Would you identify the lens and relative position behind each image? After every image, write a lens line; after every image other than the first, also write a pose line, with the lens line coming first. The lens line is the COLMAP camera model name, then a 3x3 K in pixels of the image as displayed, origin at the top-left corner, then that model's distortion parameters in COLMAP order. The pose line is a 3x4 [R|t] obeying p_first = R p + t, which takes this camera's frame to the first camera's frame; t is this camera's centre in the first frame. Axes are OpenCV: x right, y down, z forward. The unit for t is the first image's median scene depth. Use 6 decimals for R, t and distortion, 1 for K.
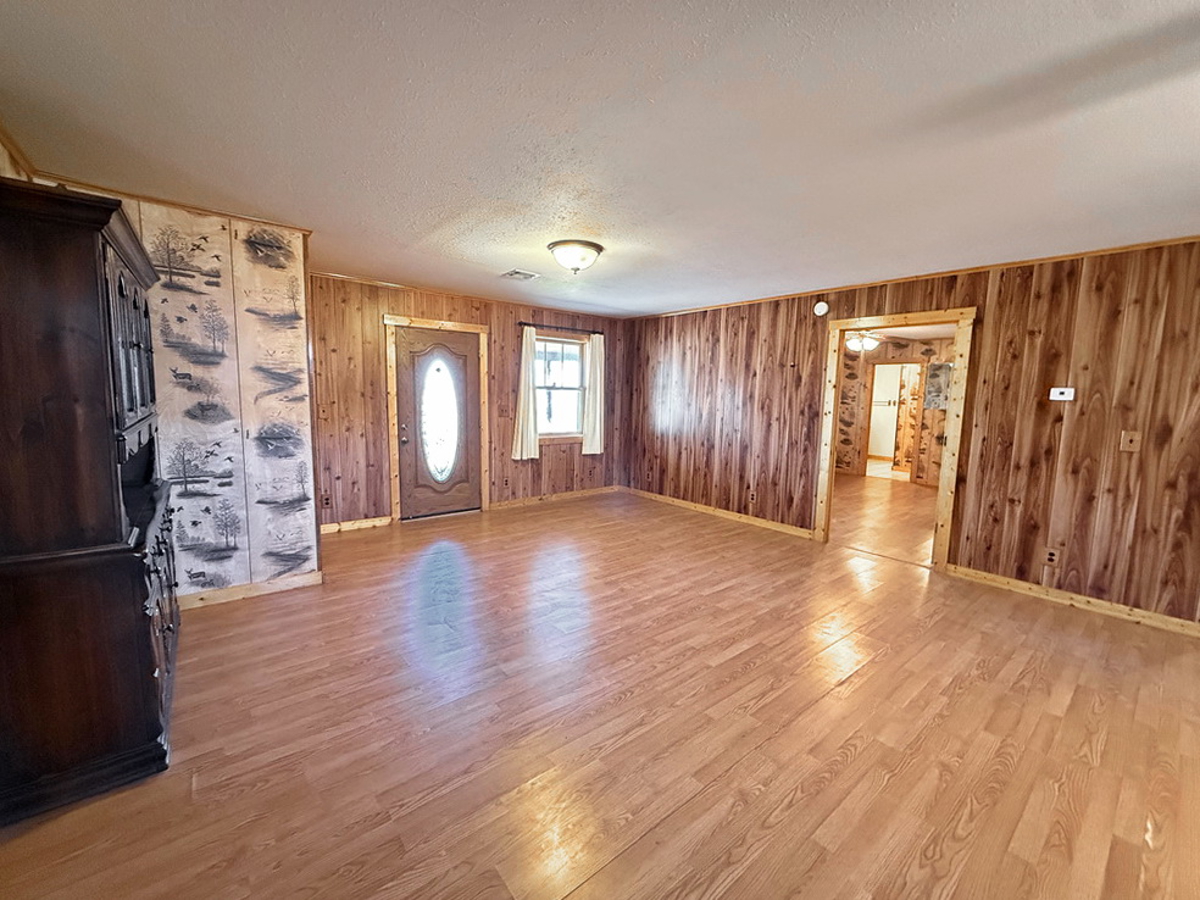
lens RADIAL K [[487.0, 0, 598.3], [0, 487.0, 449.5], [0, 0, 1]] dist [-0.000938, -0.000097]
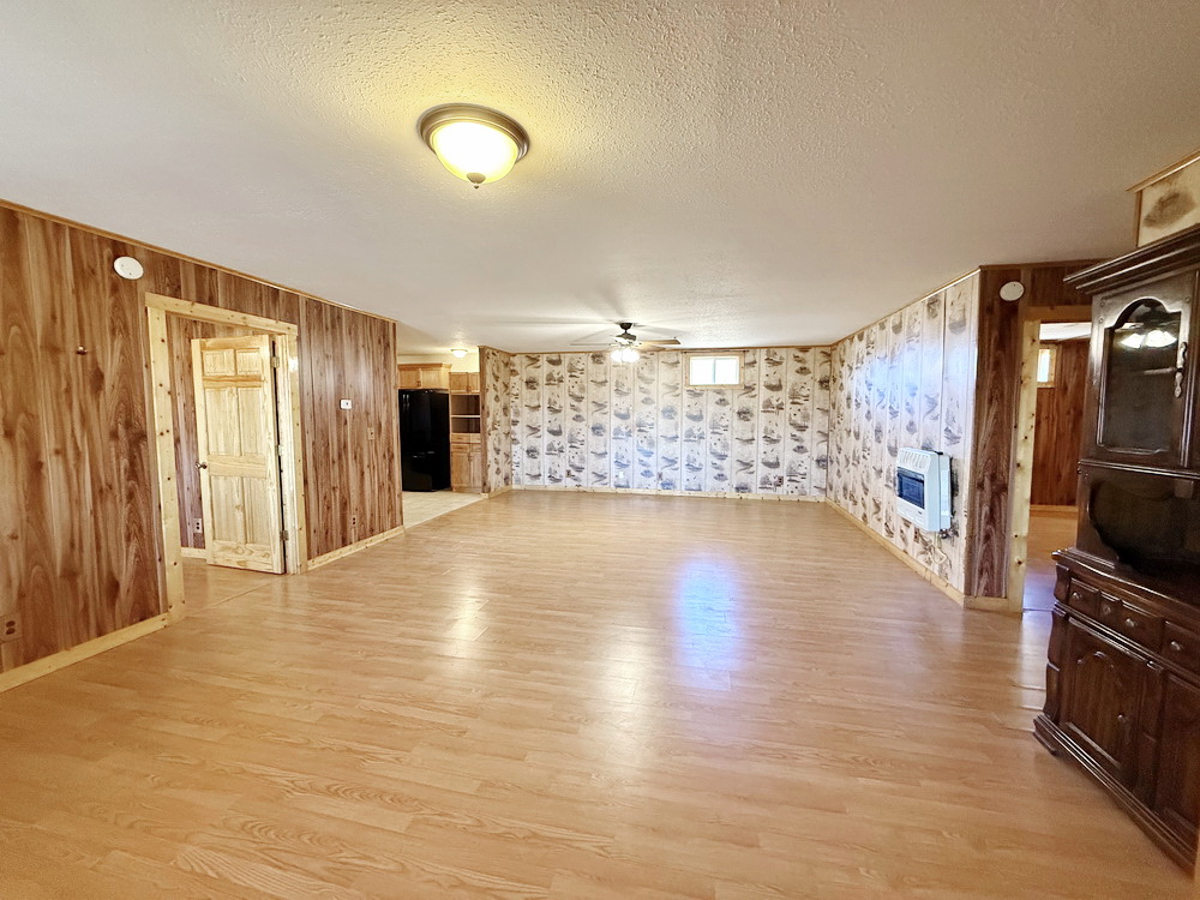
lens RADIAL K [[474.9, 0, 597.3], [0, 474.9, 450.9], [0, 0, 1]] dist [-0.000082, -0.000265]
pose [[-0.610936, -0.090307, 0.786513, -0.547815], [0.071526, 0.983113, 0.168440, -0.155829], [-0.788442, 0.159162, -0.594160, 1.226874]]
